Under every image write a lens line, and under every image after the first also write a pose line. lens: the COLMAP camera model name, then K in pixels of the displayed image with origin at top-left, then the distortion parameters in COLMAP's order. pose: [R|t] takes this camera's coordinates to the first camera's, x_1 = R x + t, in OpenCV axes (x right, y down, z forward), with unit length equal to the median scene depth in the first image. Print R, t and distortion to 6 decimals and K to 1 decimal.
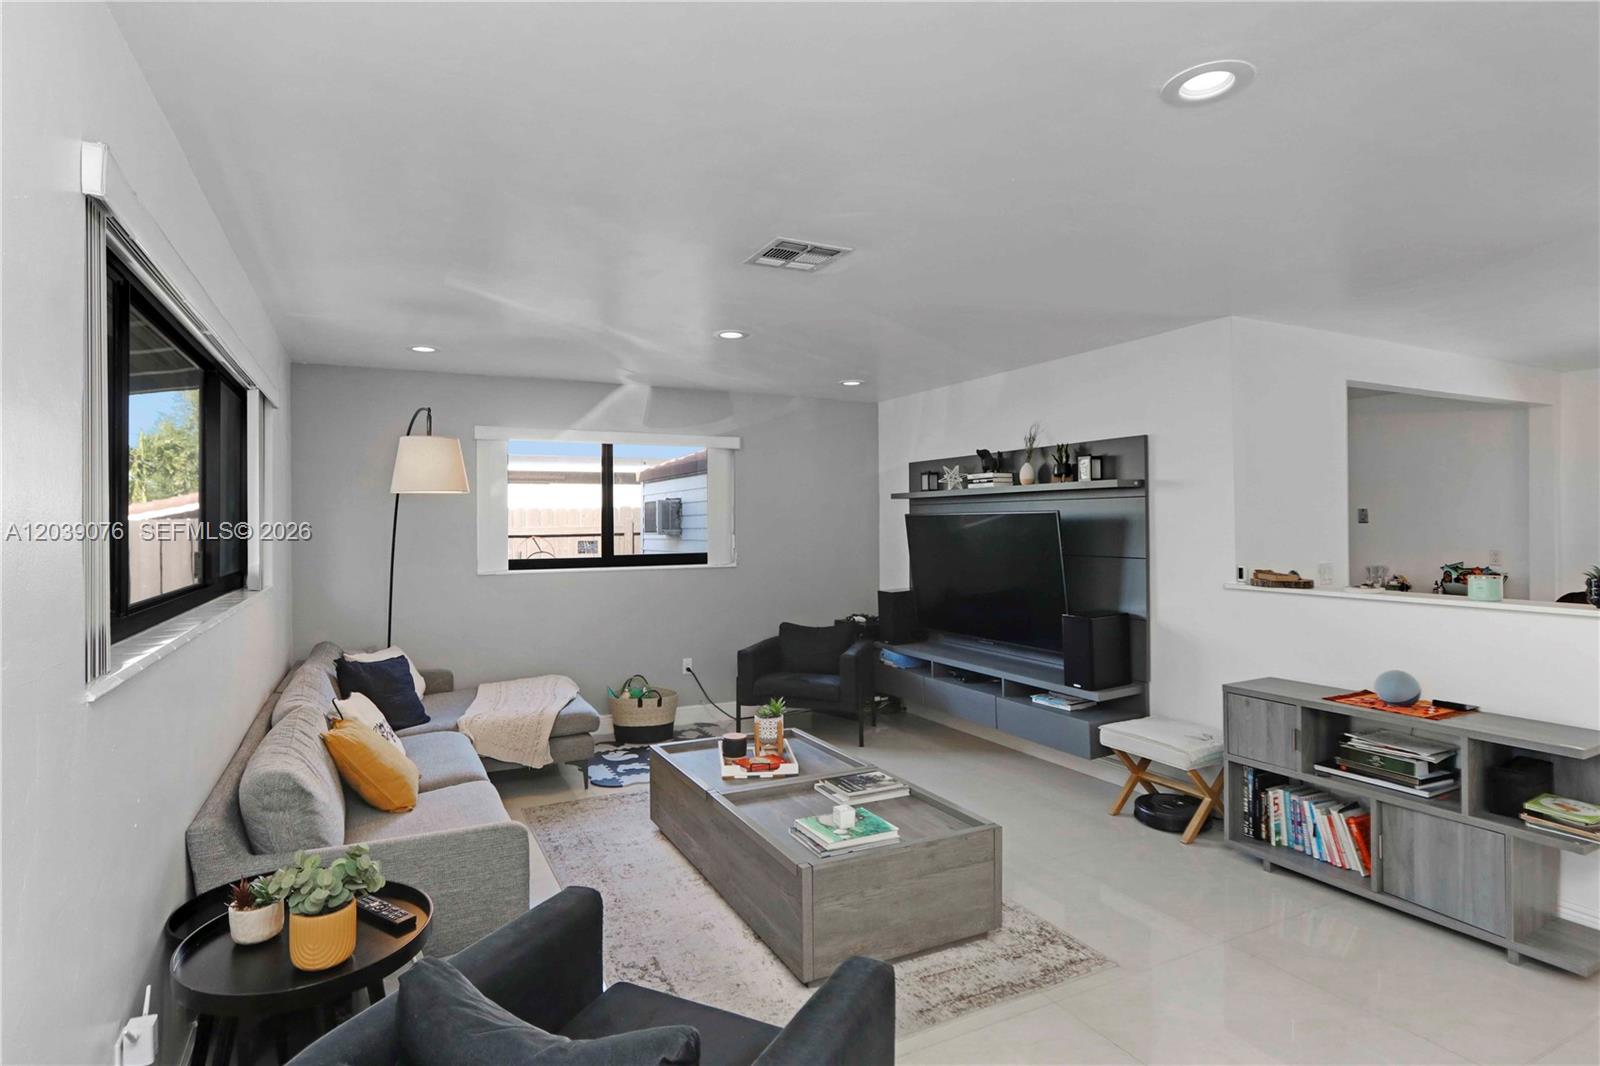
lens RADIAL K [[841.5, 0, 762.5], [0, 841.5, 520.7], [0, 0, 1]] dist [-0.012942, 0.002443]
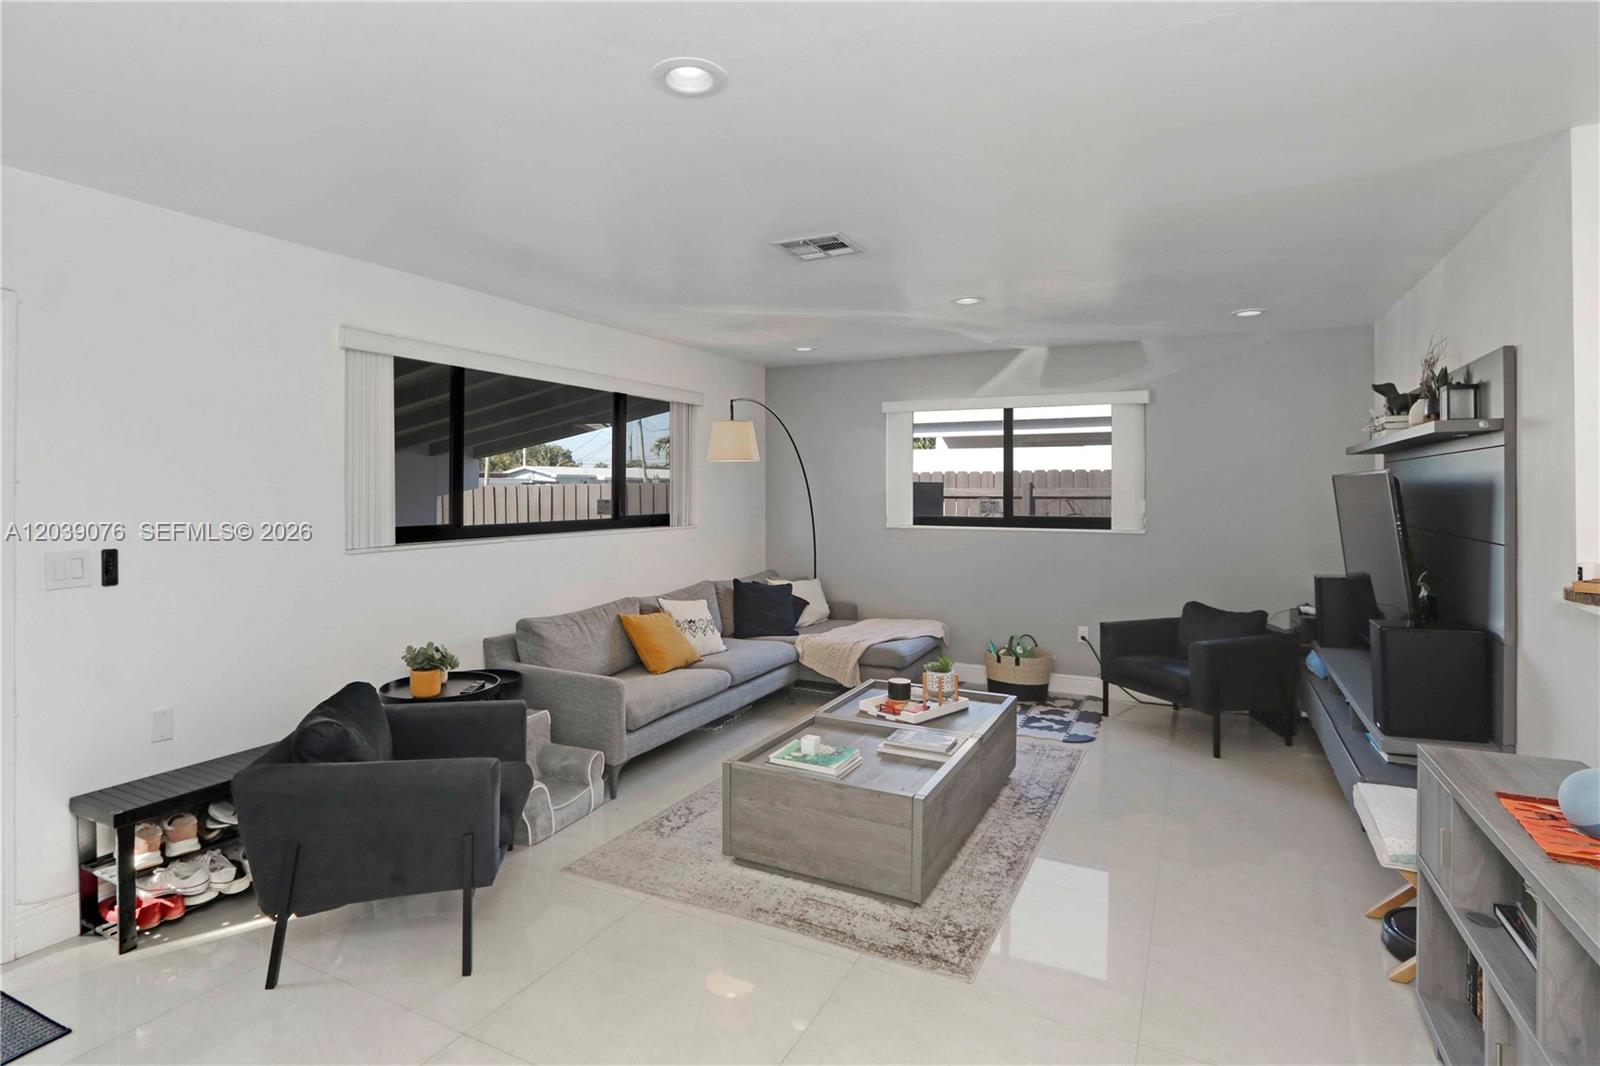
lens RADIAL K [[841.5, 0, 754.5], [0, 841.5, 489.8], [0, 0, 1]] dist [-0.012942, 0.002443]
pose [[0.573736, 0.008224, -0.818999, 0.500160], [-0.000922, 0.999955, 0.009395, -0.001003], [0.819039, -0.004635, 0.573718, 0.148738]]
